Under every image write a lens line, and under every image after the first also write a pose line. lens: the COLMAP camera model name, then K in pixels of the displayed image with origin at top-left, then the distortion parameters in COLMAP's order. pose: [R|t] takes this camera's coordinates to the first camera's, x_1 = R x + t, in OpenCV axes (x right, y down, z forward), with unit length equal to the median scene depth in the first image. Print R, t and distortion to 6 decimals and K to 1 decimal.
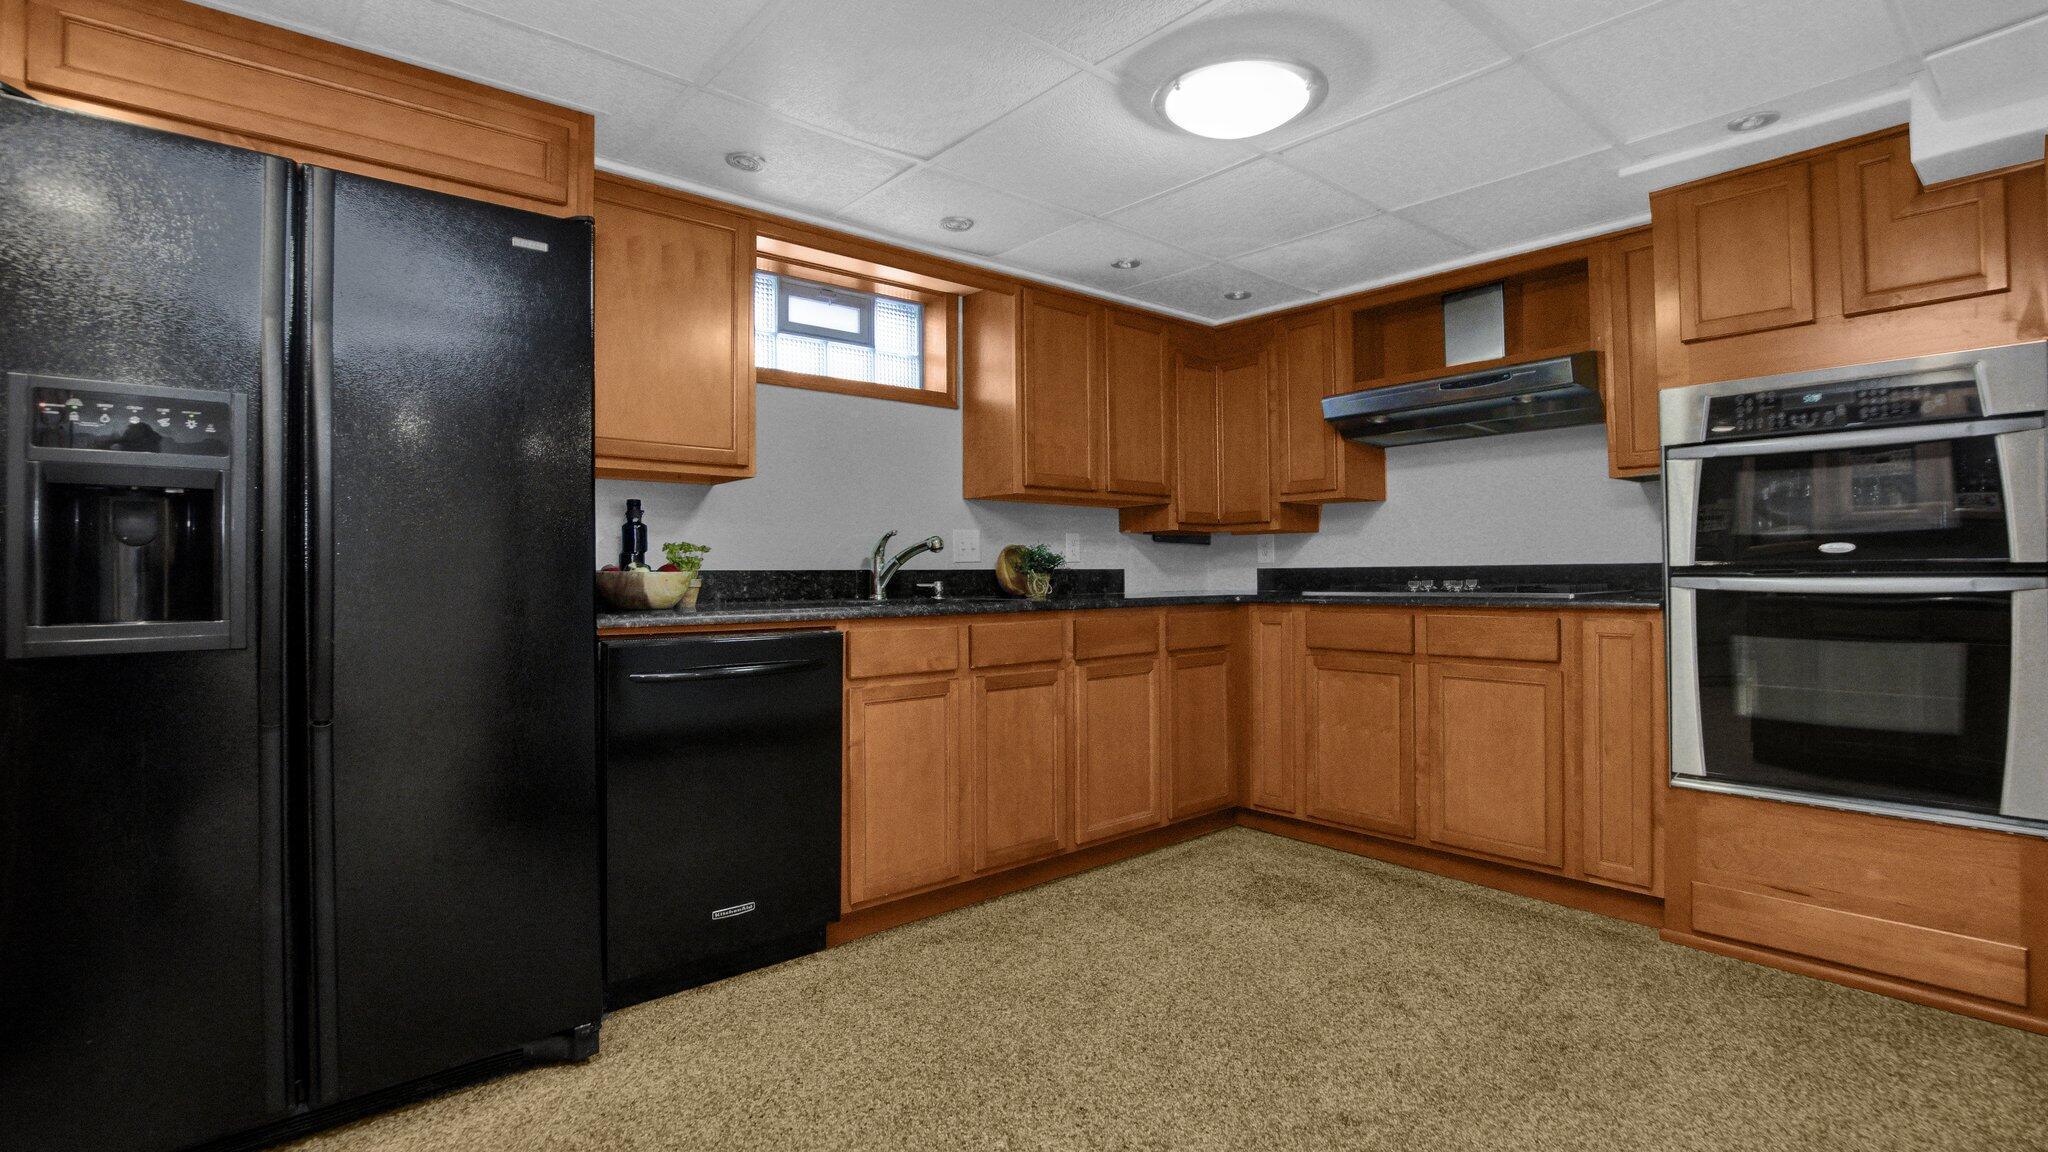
lens RADIAL K [[947.1, 0, 990.2], [0, 947.1, 550.5], [0, 0, 1]] dist [-0.000927, 0.000122]
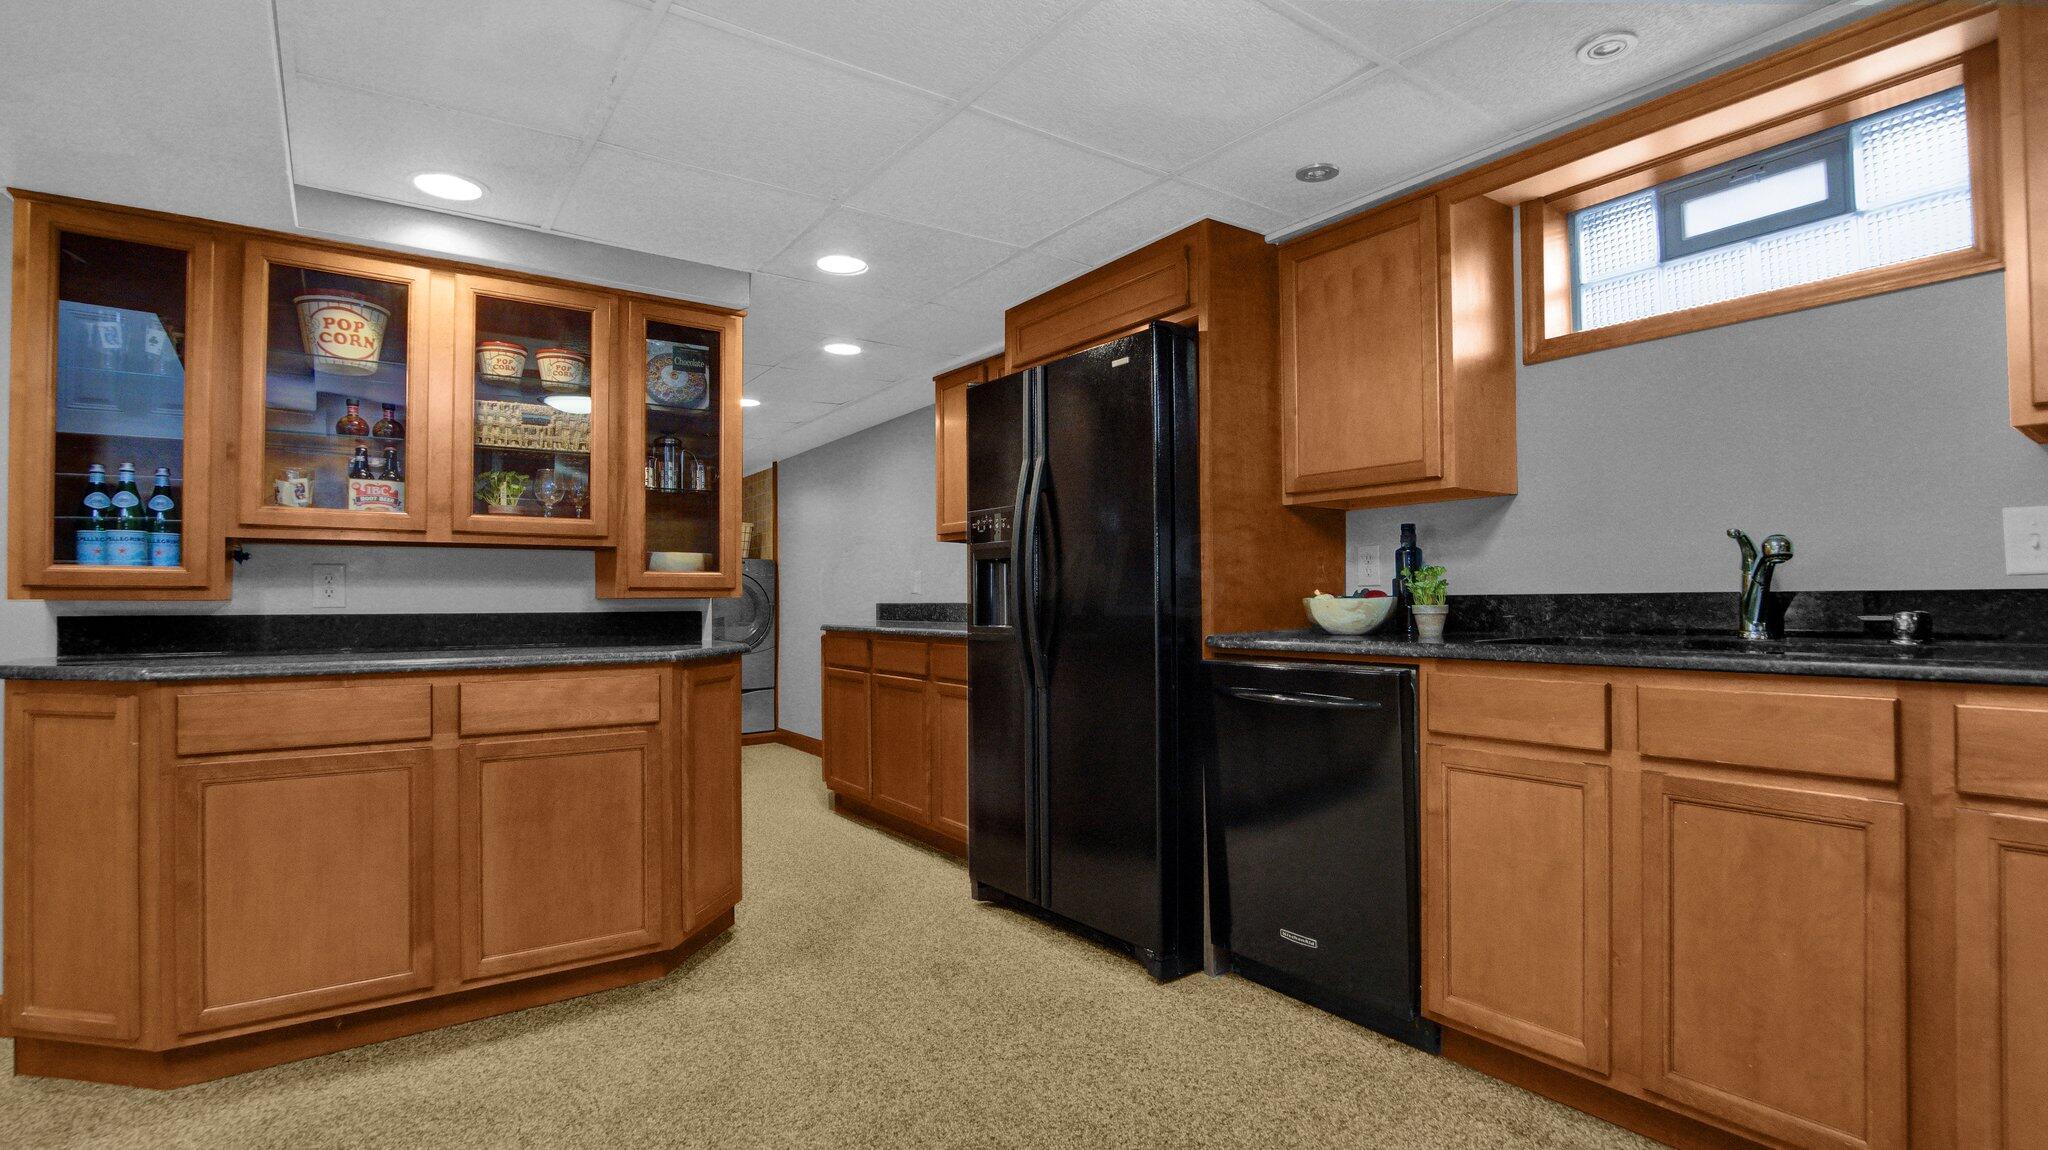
lens RADIAL K [[955.1, 0, 1024.0], [0, 955.1, 575.0], [0, 0, 1]] dist [-0.002102, -0.000320]
pose [[-0.060669, -0.017583, -0.998003, 0.639881], [0.036267, 0.999146, -0.019808, 0.005368], [0.997499, -0.037396, -0.059980, 0.662548]]
